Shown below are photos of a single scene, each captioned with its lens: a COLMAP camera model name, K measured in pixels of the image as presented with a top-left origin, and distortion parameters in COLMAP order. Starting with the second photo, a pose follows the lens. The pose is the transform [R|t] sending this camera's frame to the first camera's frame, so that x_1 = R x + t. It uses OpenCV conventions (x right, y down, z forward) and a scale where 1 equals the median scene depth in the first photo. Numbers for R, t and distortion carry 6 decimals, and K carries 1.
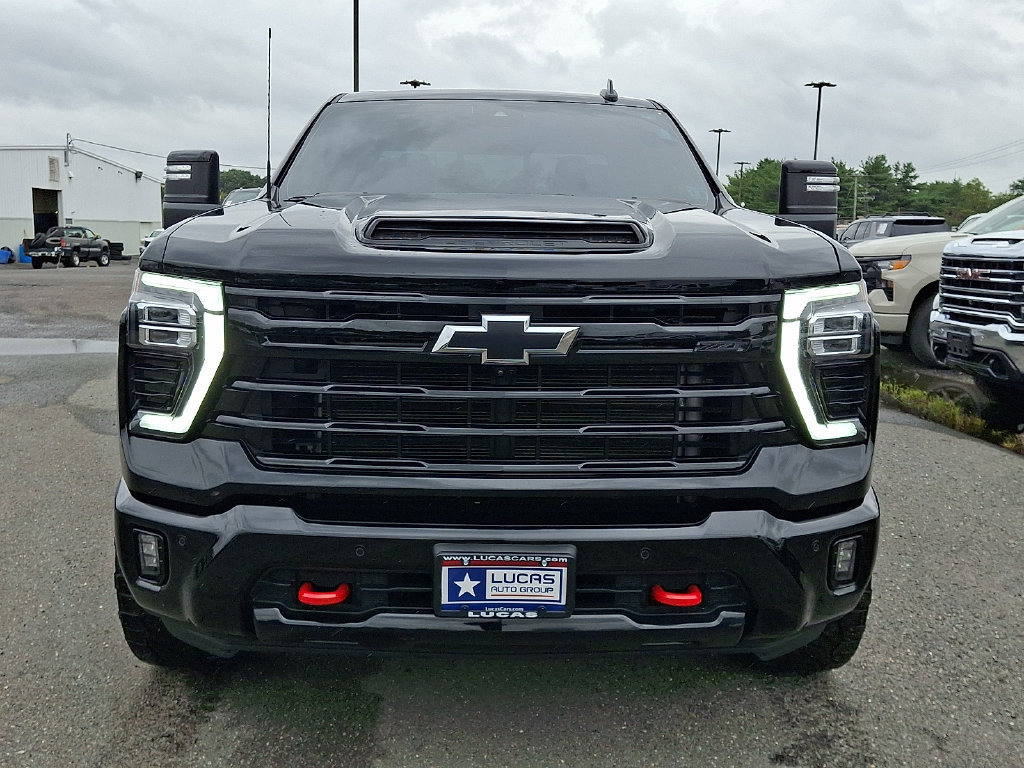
lens RADIAL K [[1040.4, 0, 505.0], [0, 1040.4, 384.4], [0, 0, 1]] dist [0.218333, -0.474042]
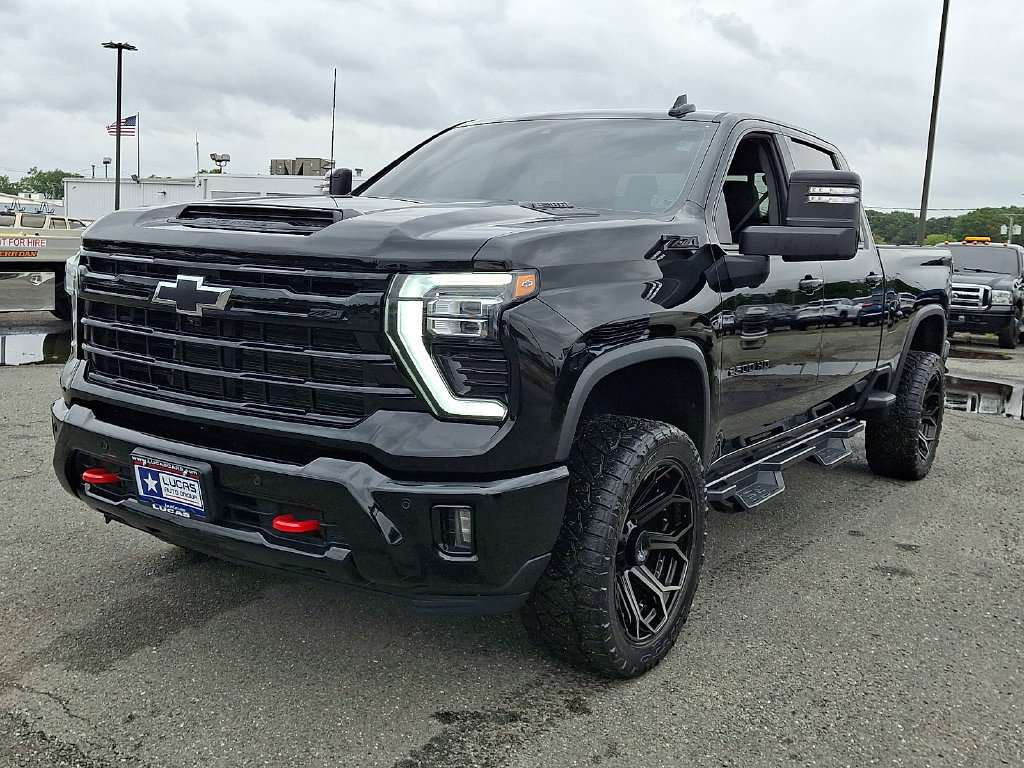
lens RADIAL K [[1040.4, 0, 505.0], [0, 1040.4, 384.4], [0, 0, 1]] dist [0.218333, -0.474042]
pose [[0.820350, 0.102755, -0.562555, 1.000108], [-0.124410, 0.992231, -0.000184, 0.016641], [0.558165, 0.070138, 0.826760, 0.149969]]
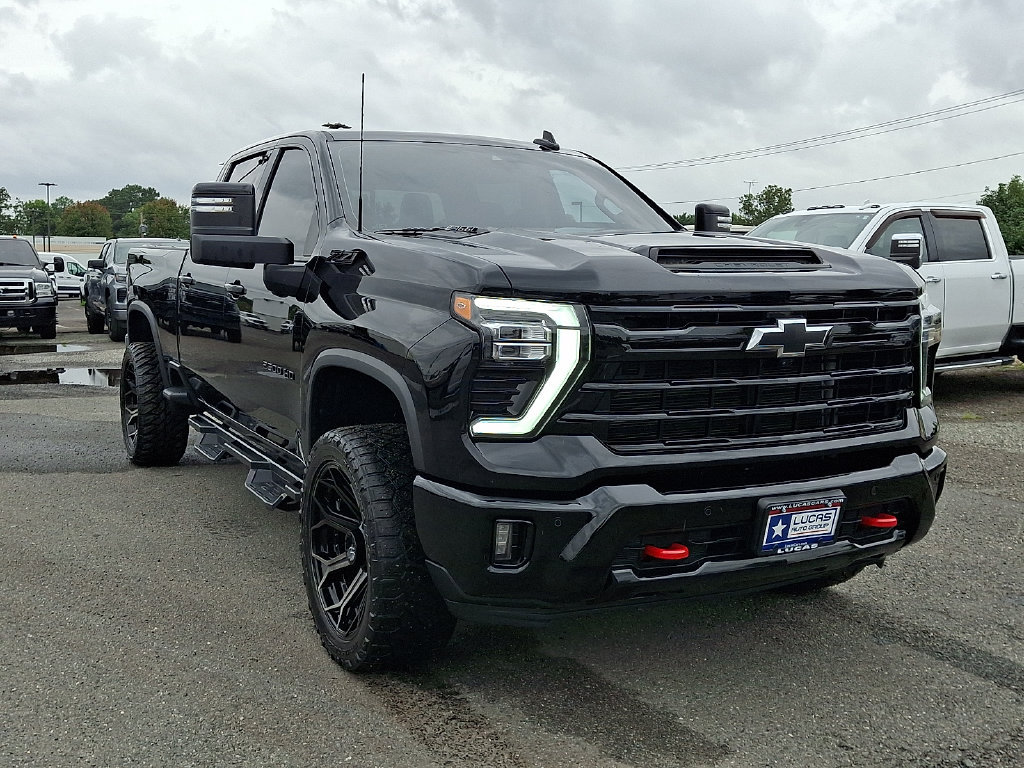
lens RADIAL K [[1040.4, 0, 505.0], [0, 1040.4, 384.4], [0, 0, 1]] dist [0.218333, -0.474042]
pose [[0.888491, -0.060838, 0.454843, -0.880943], [0.074992, 0.997098, -0.013122, 0.005609], [-0.452724, 0.045768, 0.890475, -0.014786]]
